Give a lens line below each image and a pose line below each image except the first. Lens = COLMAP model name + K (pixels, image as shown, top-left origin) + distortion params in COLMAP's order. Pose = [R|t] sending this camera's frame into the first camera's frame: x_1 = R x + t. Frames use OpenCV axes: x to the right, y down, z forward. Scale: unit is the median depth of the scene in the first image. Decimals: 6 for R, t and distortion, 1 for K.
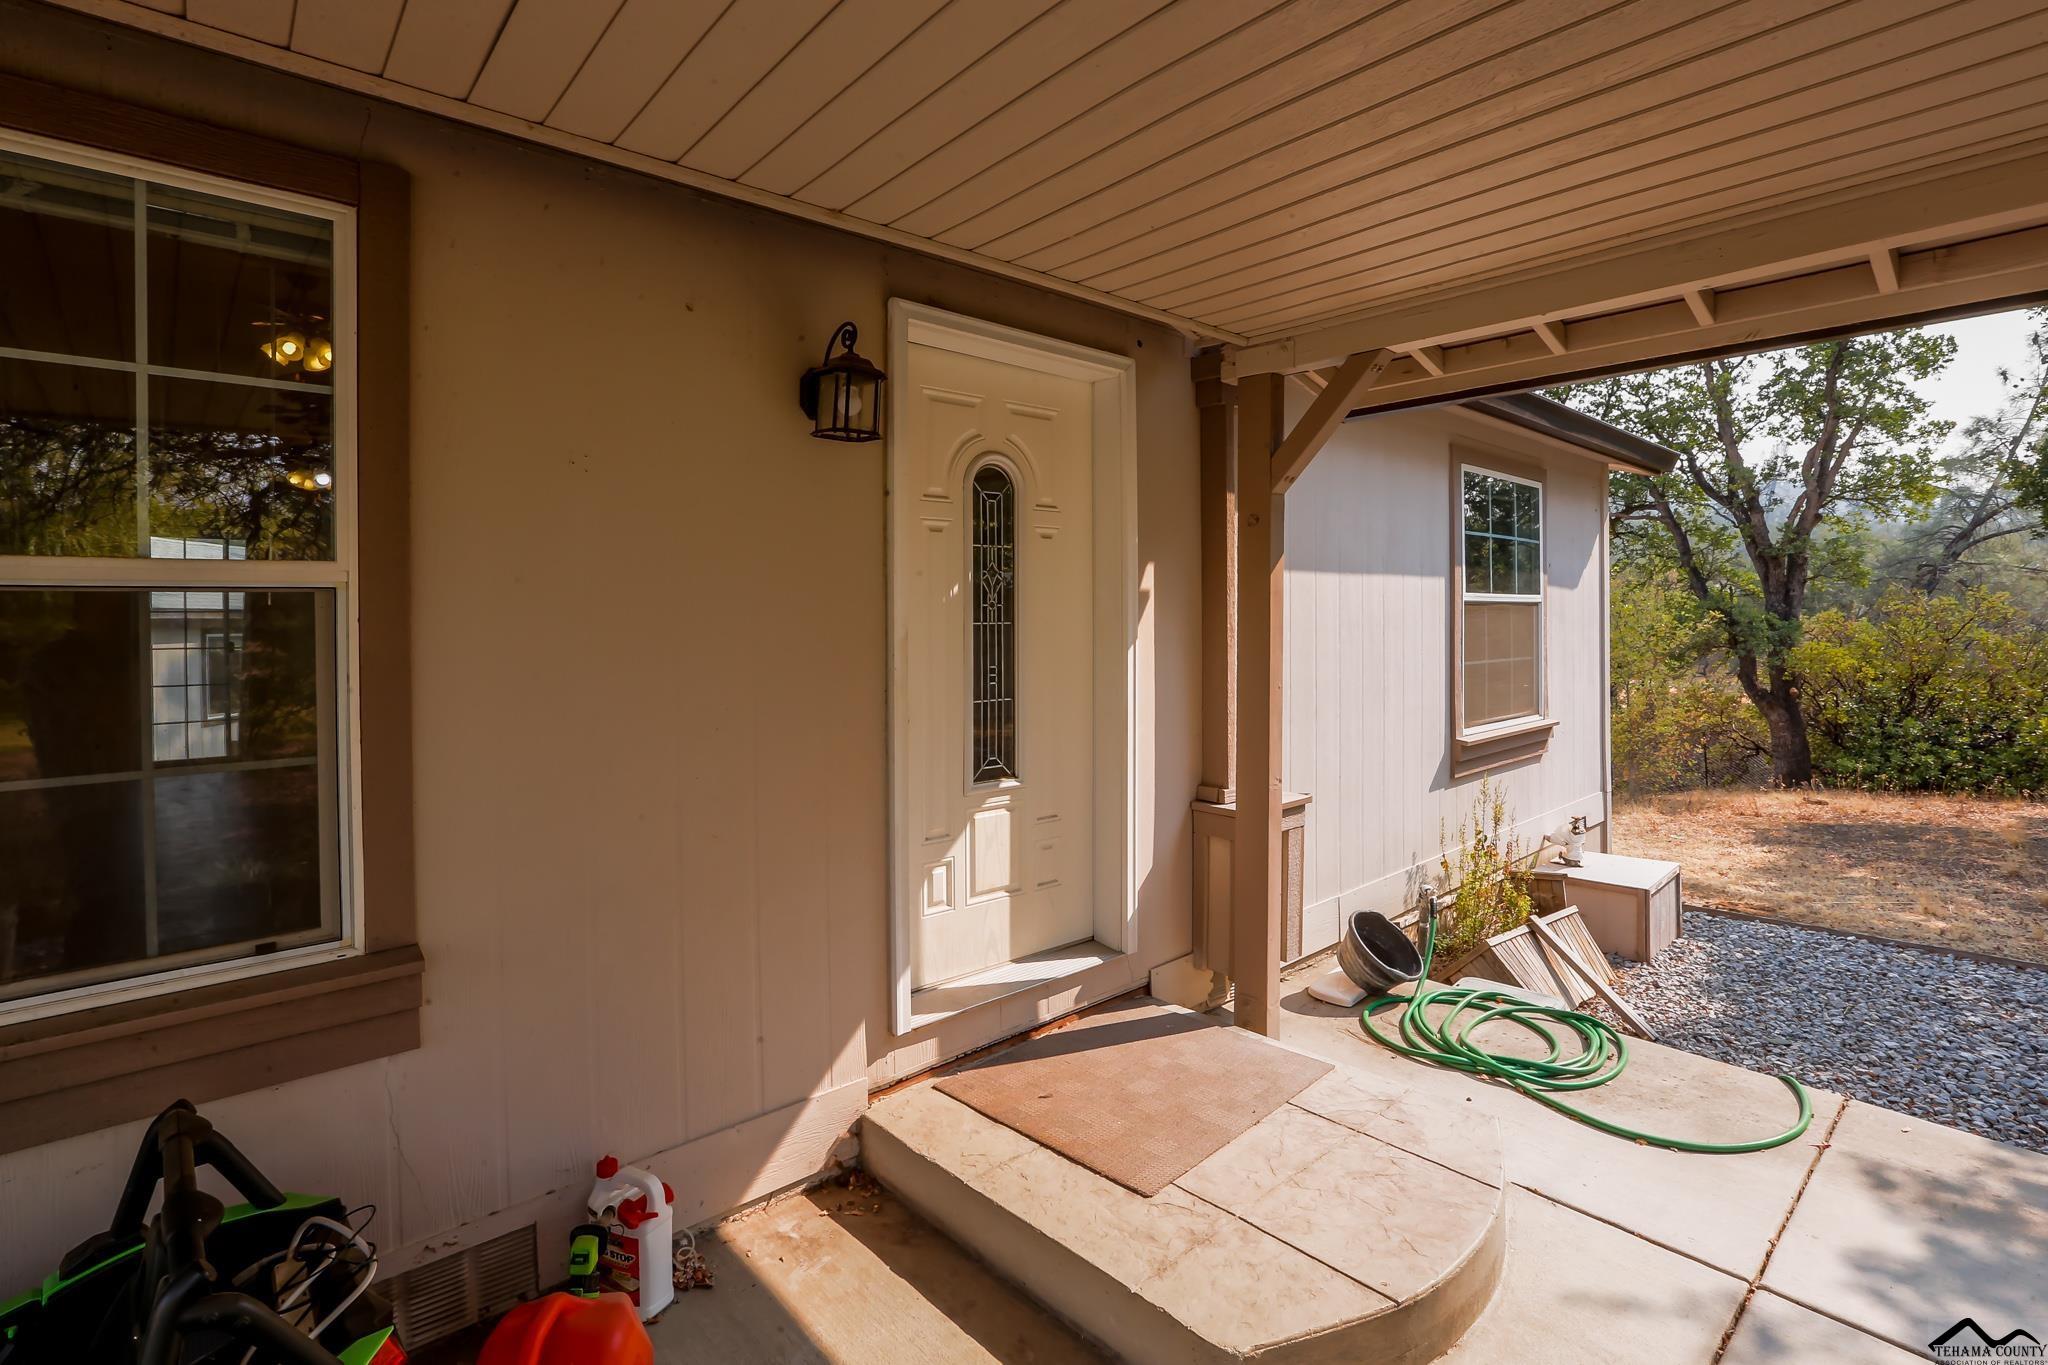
lens RADIAL K [[941.5, 0, 1030.3], [0, 941.5, 687.9], [0, 0, 1]] dist [-0.041448, 0.011921]
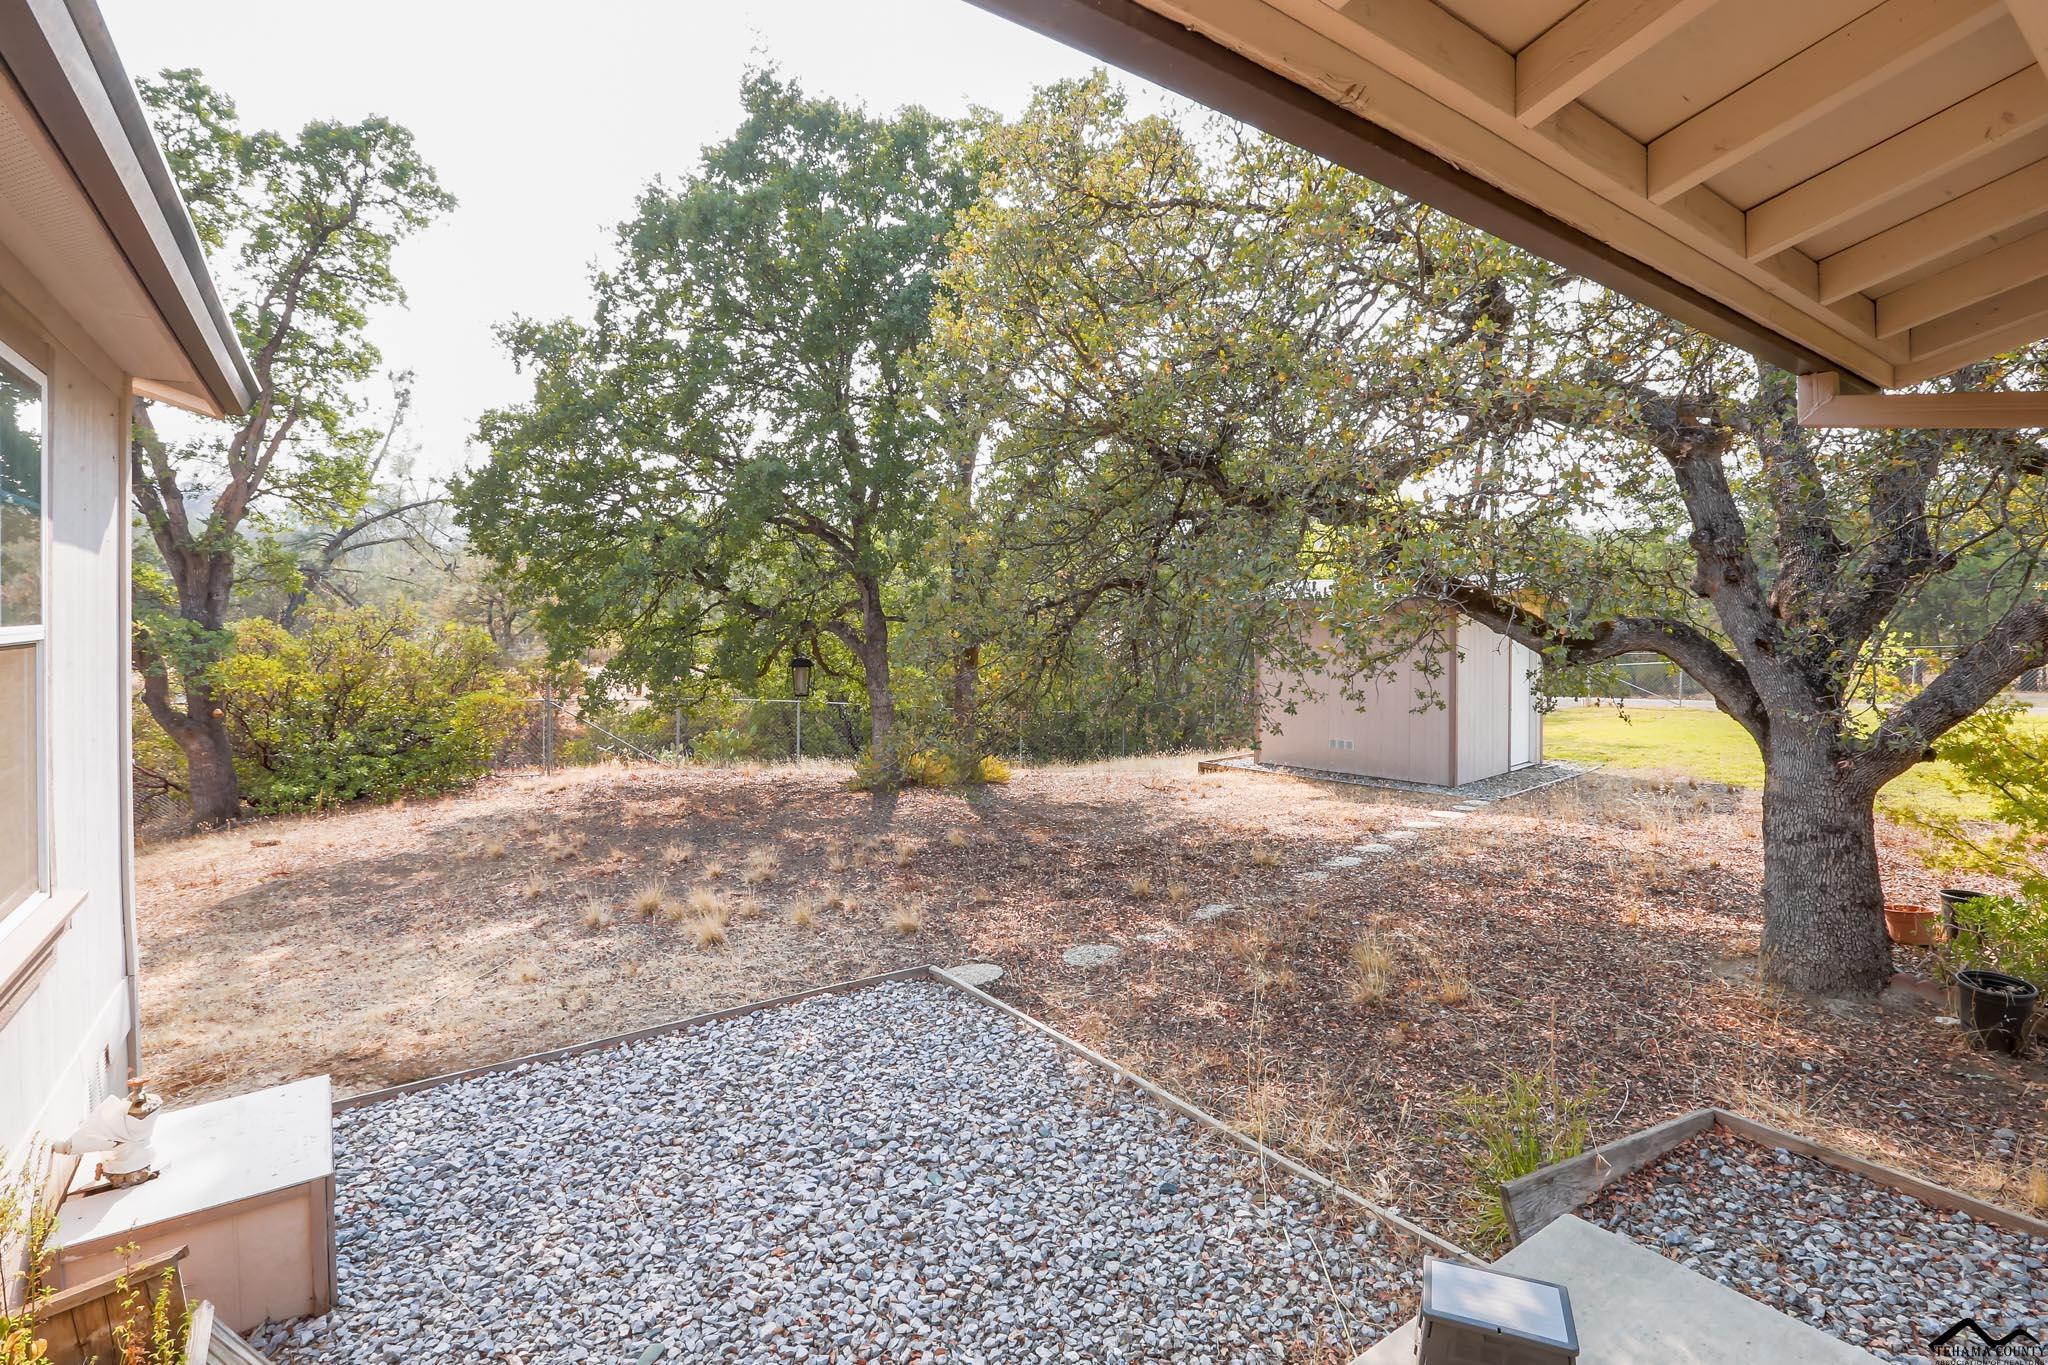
lens RADIAL K [[948.5, 0, 1027.4], [0, 948.5, 623.0], [0, 0, 1]] dist [-0.032245, 0.000030]
pose [[0.100174, 0.002094, 0.994968, 0.062238], [0.065389, 0.997822, -0.008684, -0.024677], [-0.992819, 0.065930, 0.099819, 0.185072]]
